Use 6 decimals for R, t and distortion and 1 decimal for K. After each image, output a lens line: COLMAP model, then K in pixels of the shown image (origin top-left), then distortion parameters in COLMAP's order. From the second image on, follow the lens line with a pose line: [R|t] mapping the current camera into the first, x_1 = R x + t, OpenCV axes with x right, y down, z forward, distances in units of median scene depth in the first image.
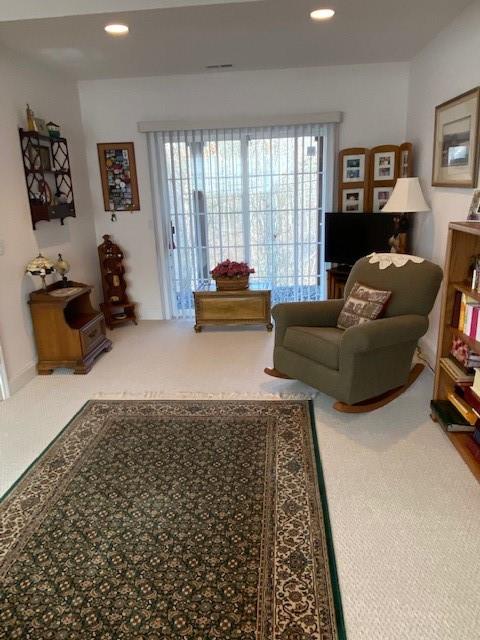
lens RADIAL K [[452.8, 0, 240.0], [0, 452.8, 318.8], [0, 0, 1]] dist [0.002655, -0.000134]
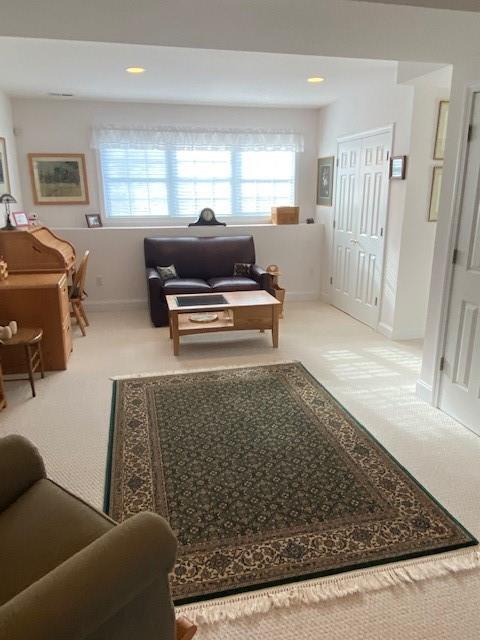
lens RADIAL K [[452.8, 0, 239.1], [0, 452.8, 321.1], [0, 0, 1]] dist [0.002655, -0.000134]
pose [[-0.950903, 0.104804, -0.291205, 0.162719], [-0.064536, 0.853089, 0.517759, -0.526231], [0.302687, 0.511132, -0.804441, 1.796521]]
